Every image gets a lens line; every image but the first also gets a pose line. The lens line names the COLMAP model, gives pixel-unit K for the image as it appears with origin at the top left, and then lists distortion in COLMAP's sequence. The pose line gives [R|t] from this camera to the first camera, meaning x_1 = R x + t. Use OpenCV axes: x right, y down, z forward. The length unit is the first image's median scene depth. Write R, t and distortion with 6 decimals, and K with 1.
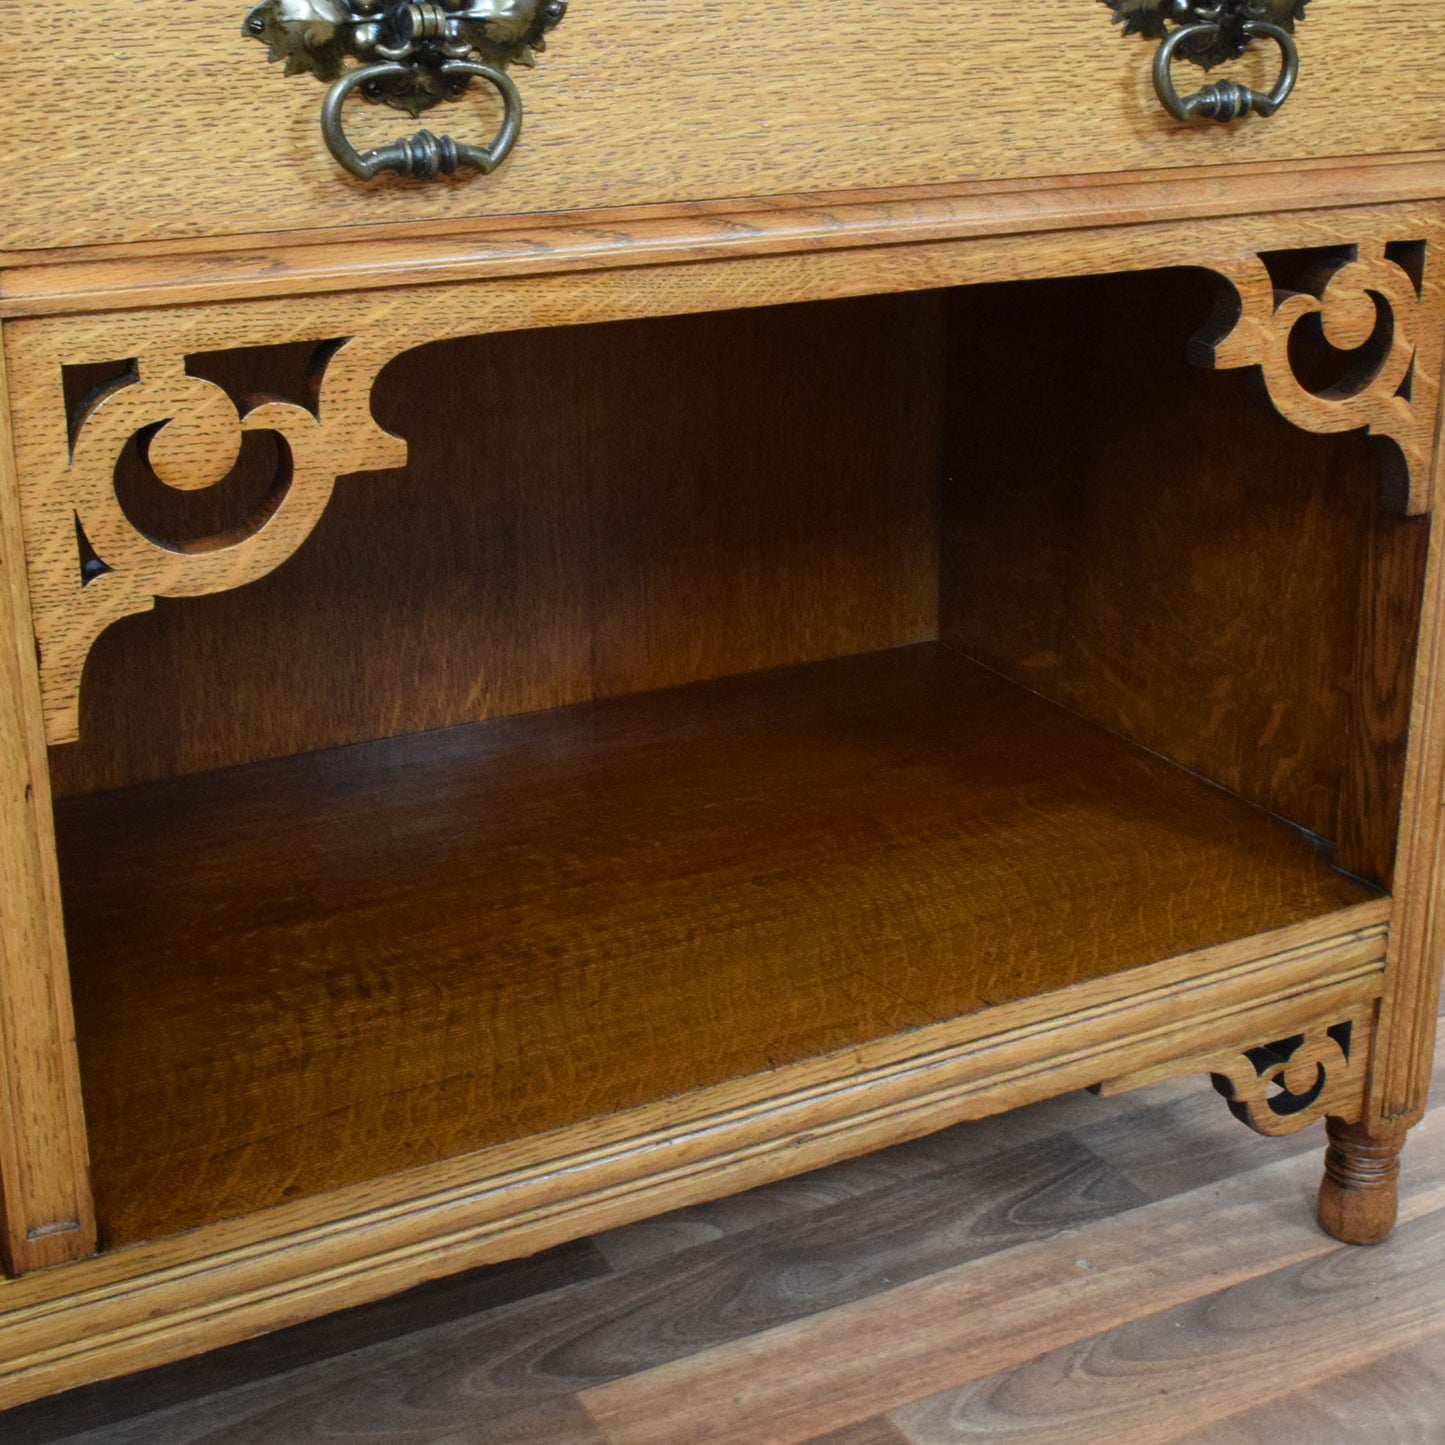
lens RADIAL K [[2208.3, 0, 719.1], [0, 2208.3, 640.6], [0, 0, 1]] dist [-0.010257, -0.033505]
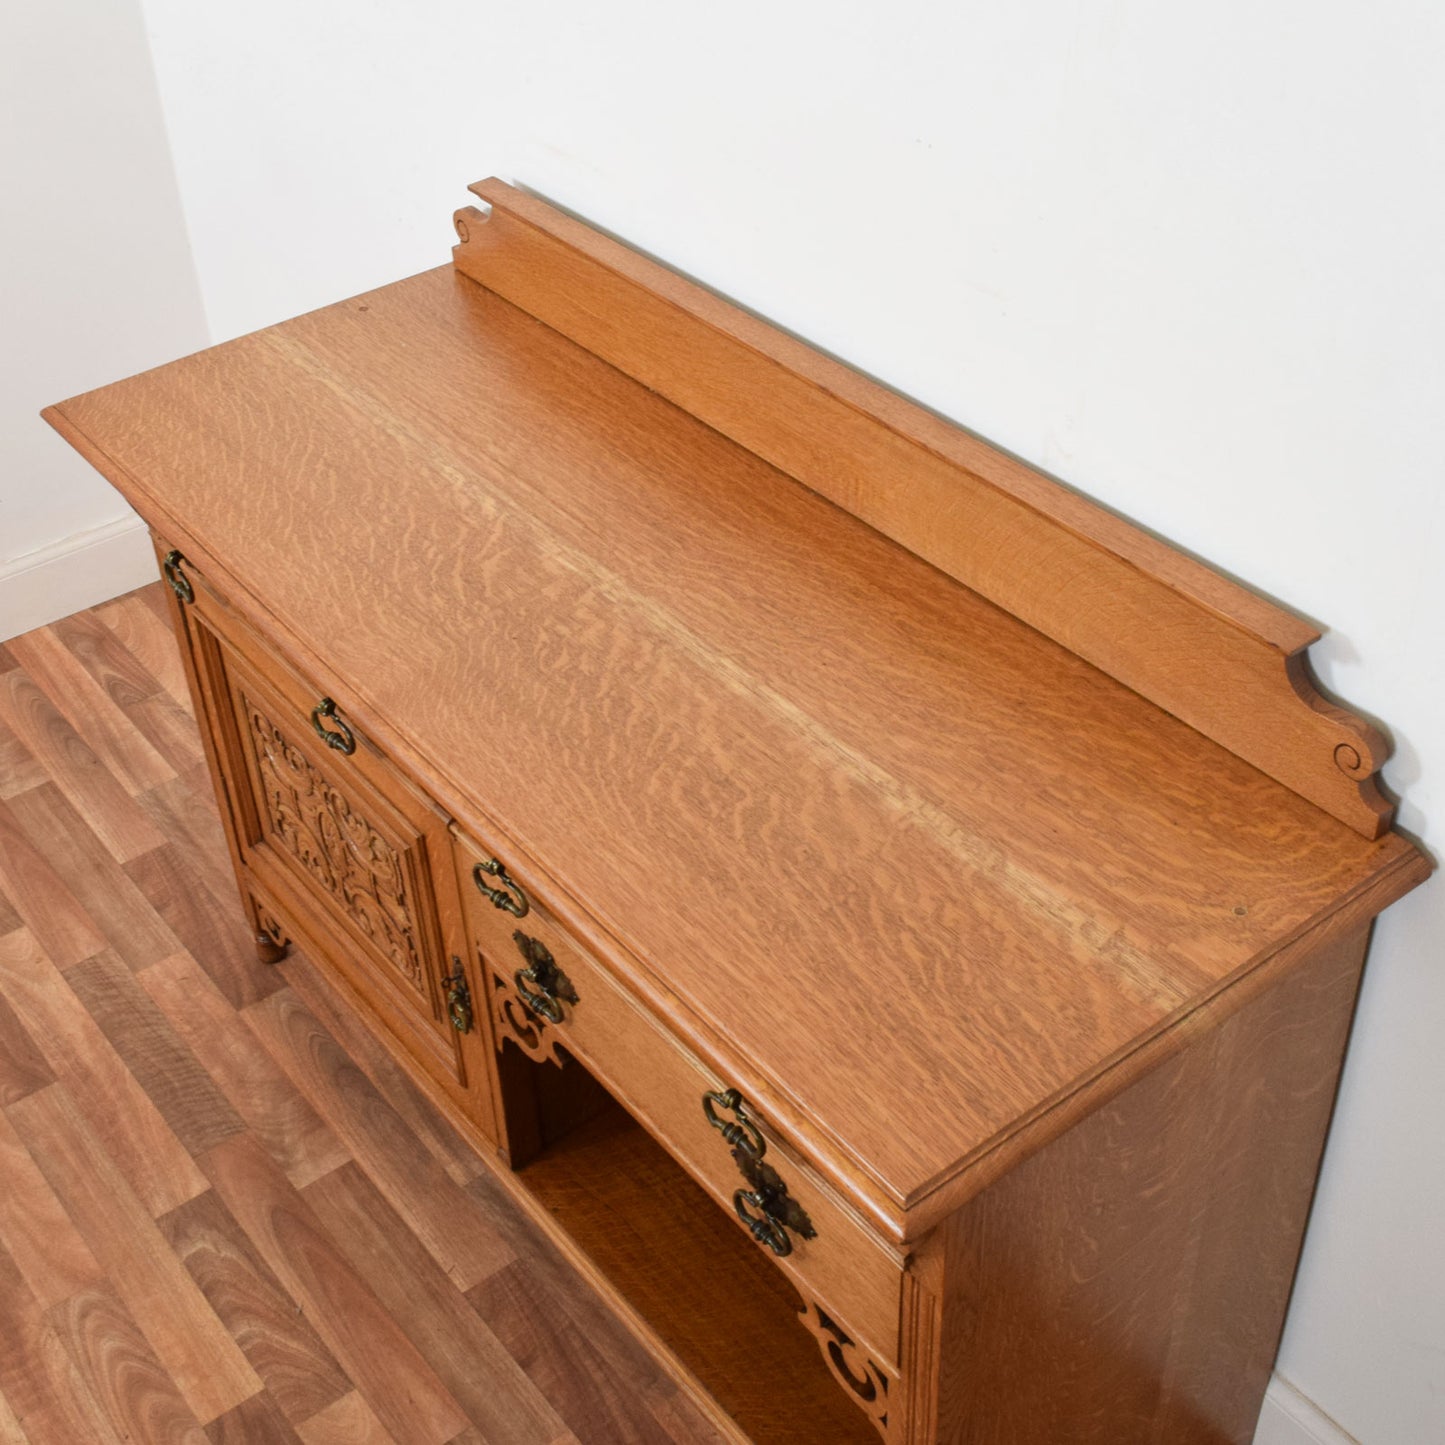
lens RADIAL K [[2014.1, 0, 687.4], [0, 2014.1, 669.7], [0, 0, 1]] dist [-0.025044, 0.011865]
pose [[0.157797, 0.592217, -0.790177, 1.642145], [-0.269869, 0.795602, 0.542391, -1.964269], [0.949879, 0.127656, 0.285365, 0.374666]]
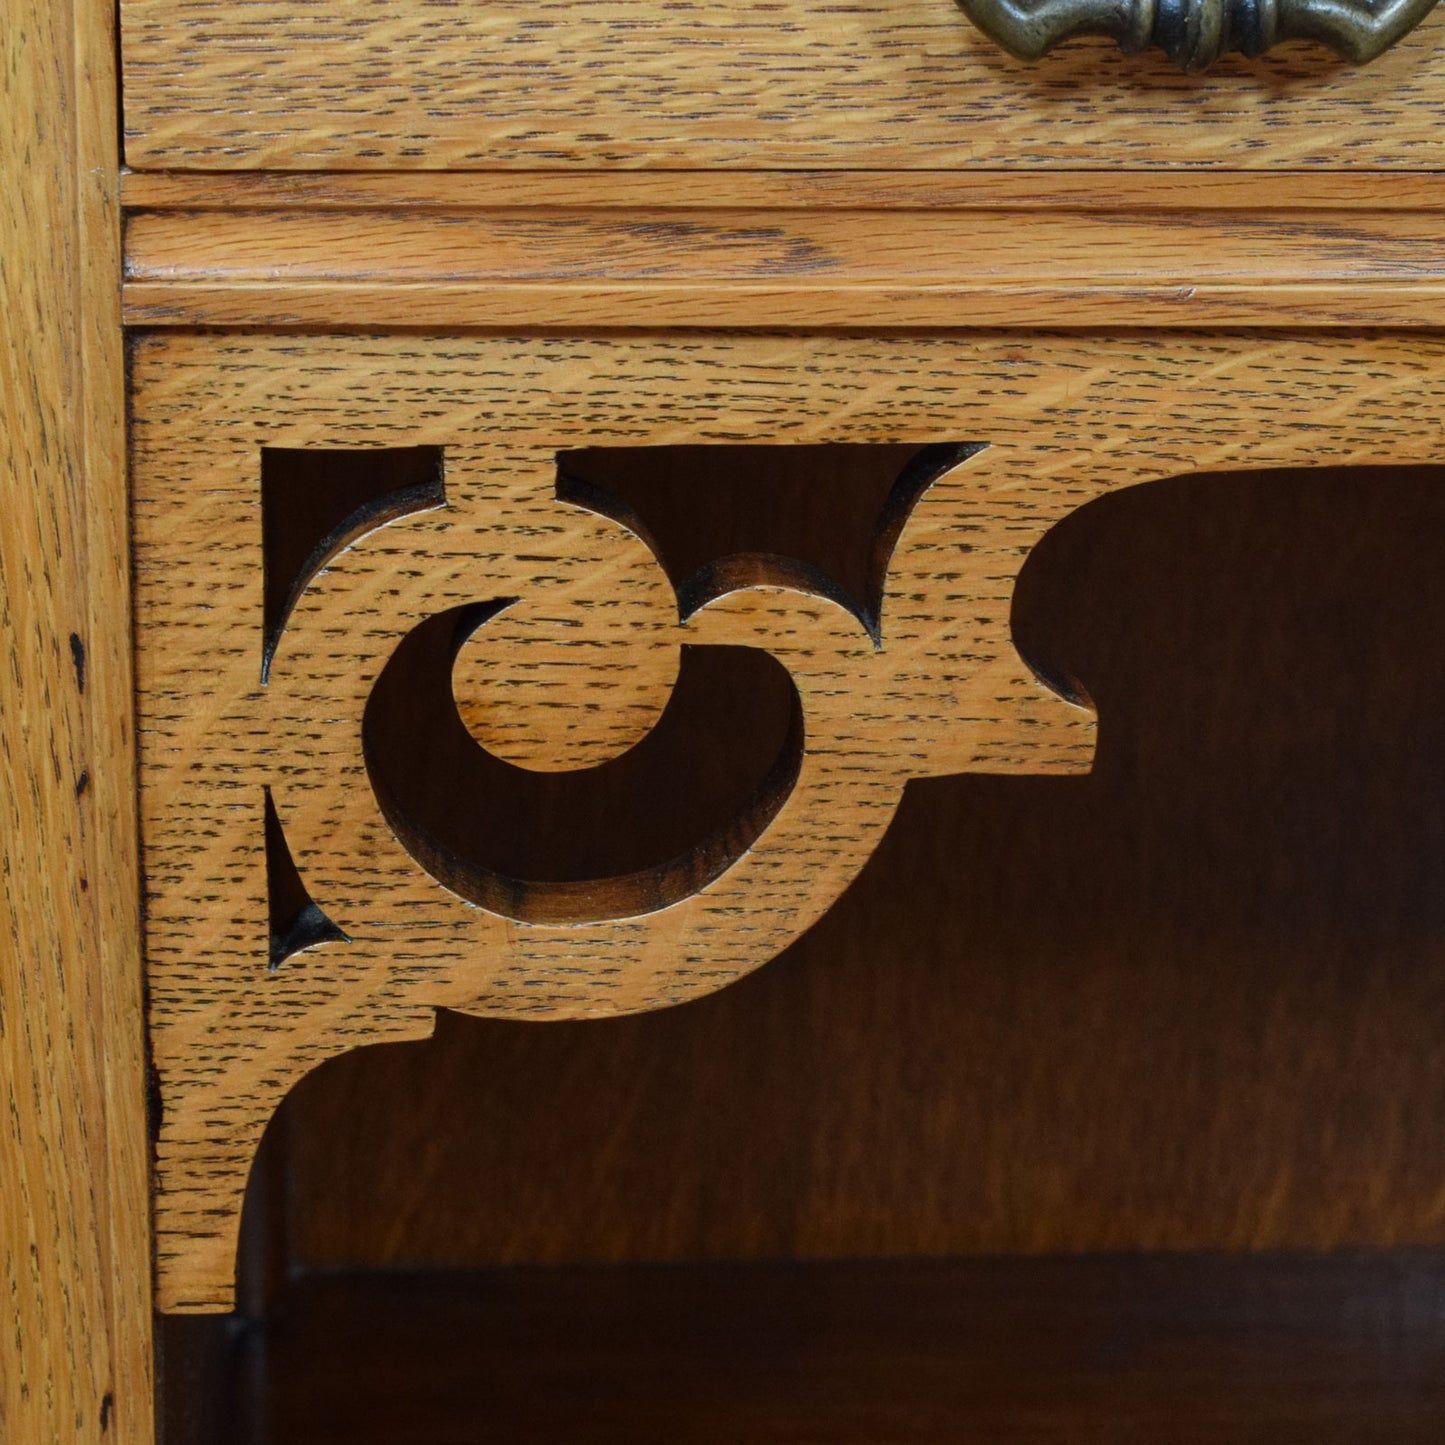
lens RADIAL K [[3830.7, 0, 583.4], [0, 3830.7, 721.8], [0, 0, 1]] dist [-0.029727, -0.066842]
pose [[0.906383, 0.132269, -0.401218, 0.053387], [-0.145012, 0.989429, -0.001409, -0.076641], [0.396790, 0.059459, 0.915982, 0.340123]]
